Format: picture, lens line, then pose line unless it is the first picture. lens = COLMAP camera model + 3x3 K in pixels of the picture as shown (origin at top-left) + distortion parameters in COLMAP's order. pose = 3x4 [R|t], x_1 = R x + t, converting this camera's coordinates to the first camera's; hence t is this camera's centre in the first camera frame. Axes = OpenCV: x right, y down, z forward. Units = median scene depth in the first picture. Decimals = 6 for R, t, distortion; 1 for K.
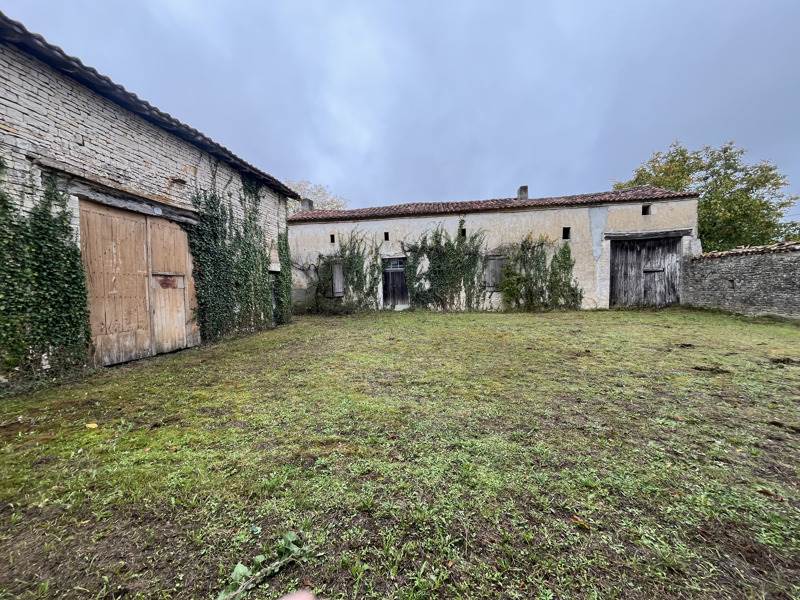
lens RADIAL K [[324.5, 0, 399.2], [0, 324.5, 299.5], [0, 0, 1]] dist [0.013349, -0.000169]
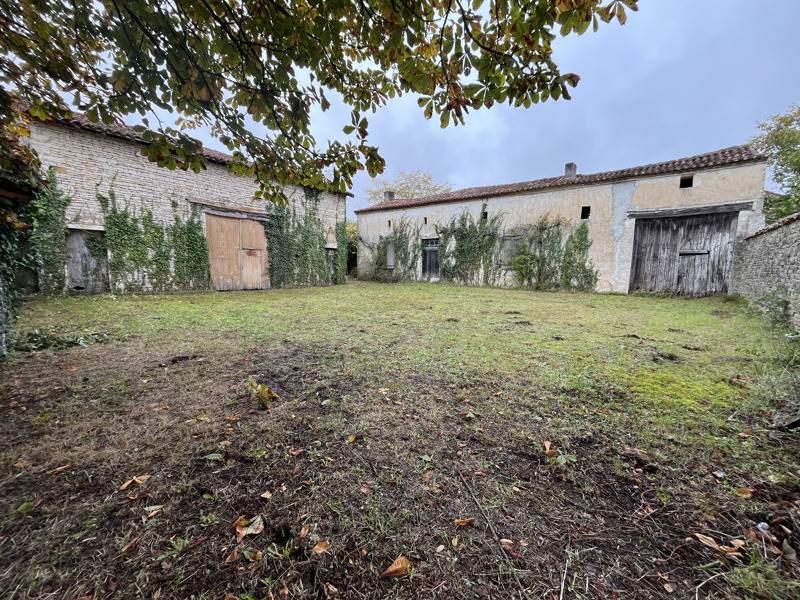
lens RADIAL K [[324.5, 0, 402.1], [0, 324.5, 300.4], [0, 0, 1]] dist [0.013349, -0.000169]
pose [[0.870957, 0.090670, -0.482921, 0.533612], [-0.057494, 0.994881, 0.083101, 0.007696], [0.487984, -0.044612, 0.871712, -0.128252]]
